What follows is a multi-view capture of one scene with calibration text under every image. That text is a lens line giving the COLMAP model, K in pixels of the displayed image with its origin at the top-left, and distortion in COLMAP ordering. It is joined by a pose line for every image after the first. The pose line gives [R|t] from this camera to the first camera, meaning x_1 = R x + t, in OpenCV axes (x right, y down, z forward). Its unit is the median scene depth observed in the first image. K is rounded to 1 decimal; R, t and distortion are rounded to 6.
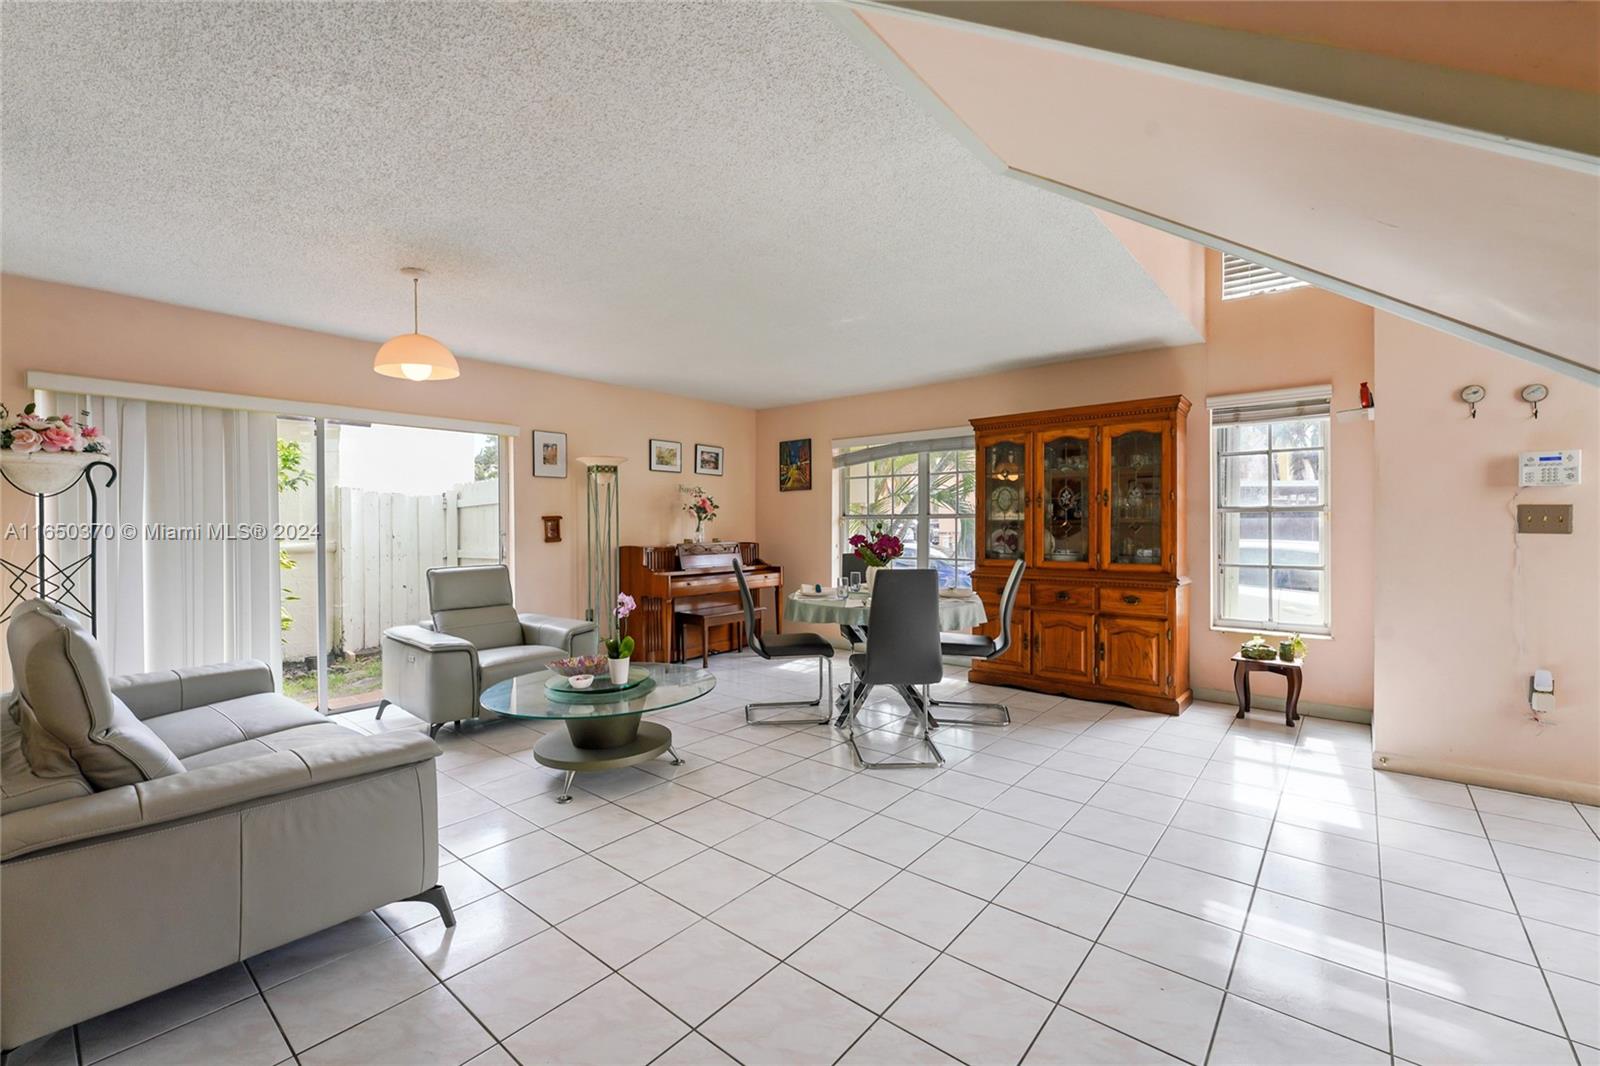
lens RADIAL K [[655.7, 0, 800.5], [0, 655.7, 527.8], [0, 0, 1]] dist [-0.007089, 0.000692]
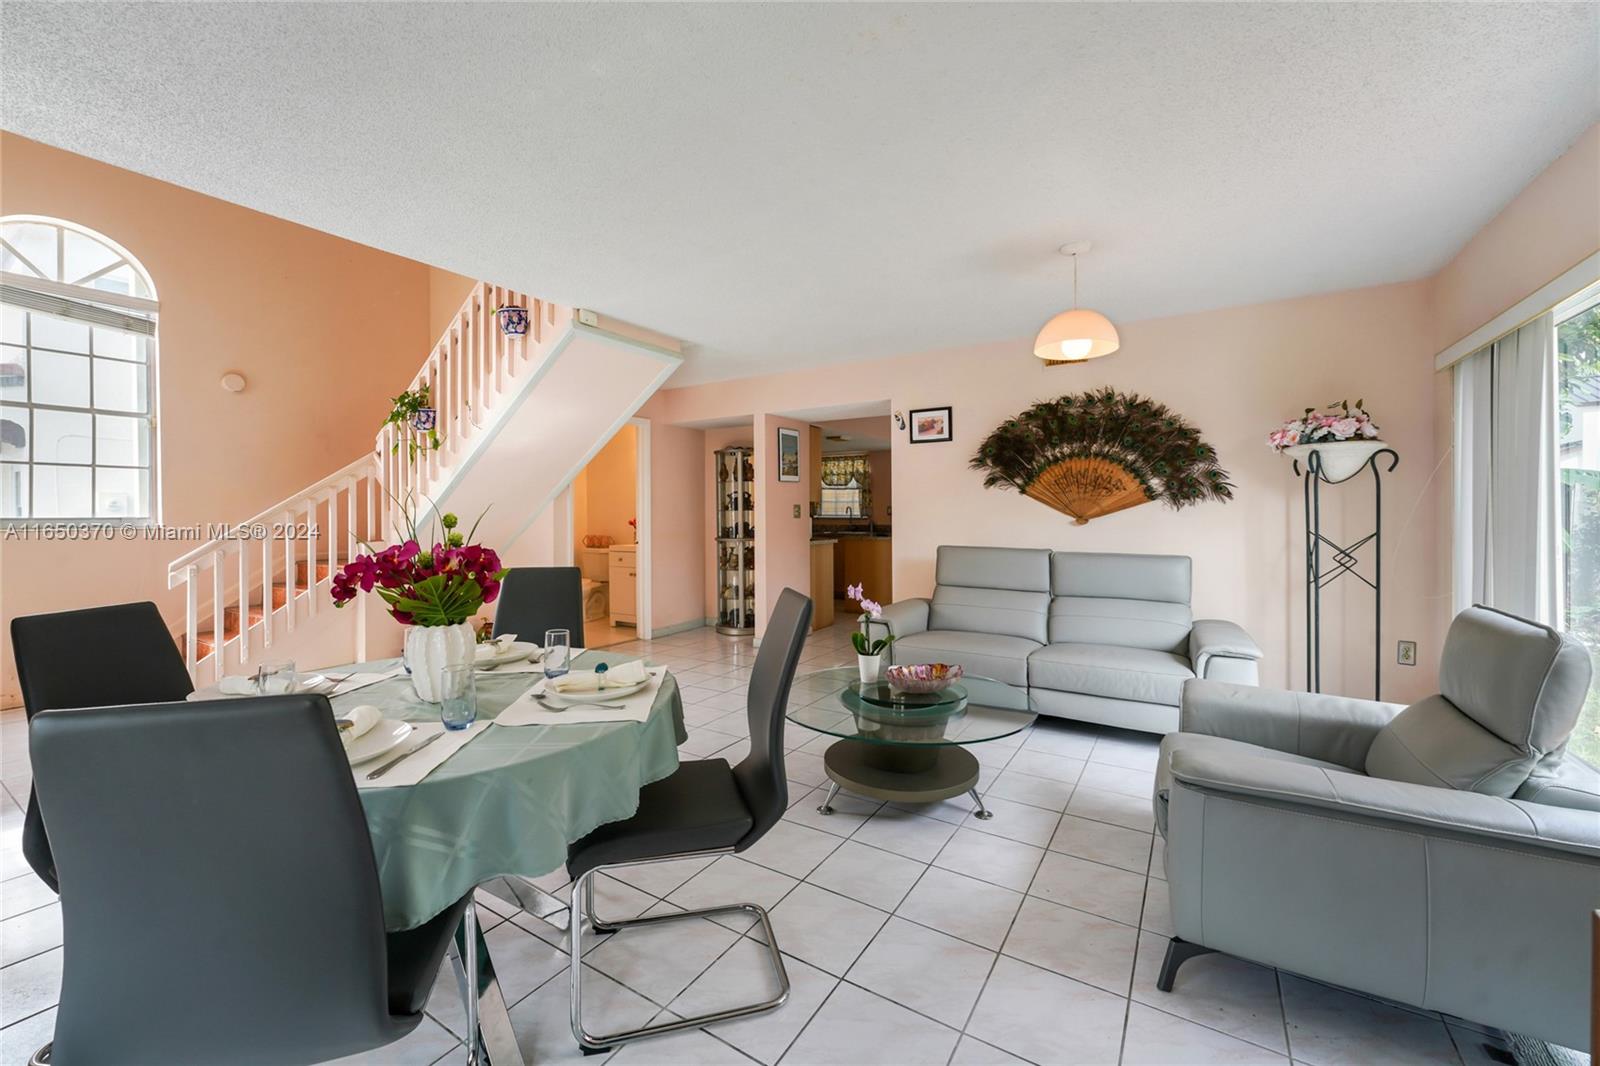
lens RADIAL K [[655.7, 0, 792.3], [0, 655.7, 511.6], [0, 0, 1]] dist [-0.007089, 0.000692]
pose [[-0.992951, 0.005734, -0.118389, -0.056339], [0.004593, 0.999940, 0.009905, -0.015368], [0.118438, 0.009292, -0.992918, 1.951108]]
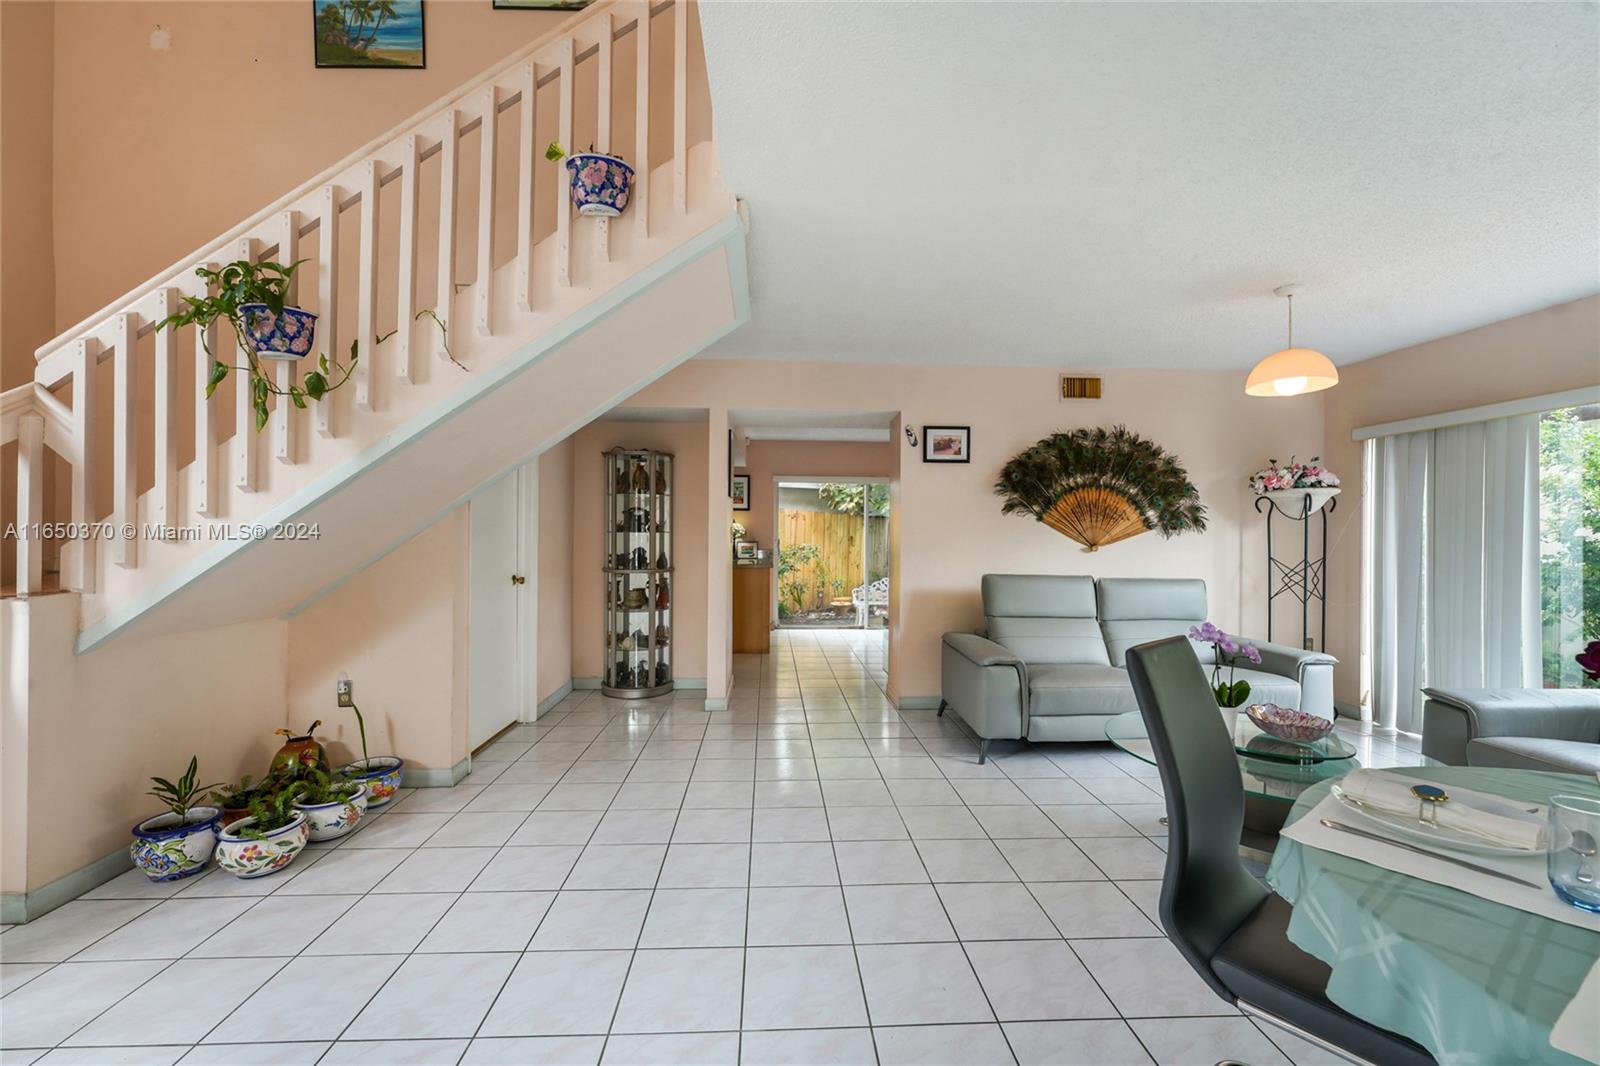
lens RADIAL K [[655.7, 0, 792.3], [0, 655.7, 536.4], [0, 0, 1]] dist [-0.007089, 0.000692]
pose [[-0.733608, -0.005911, -0.679547, 0.678438], [-0.014472, 0.999871, 0.006925, -0.005455], [0.679419, 0.014915, -0.733599, 1.255581]]
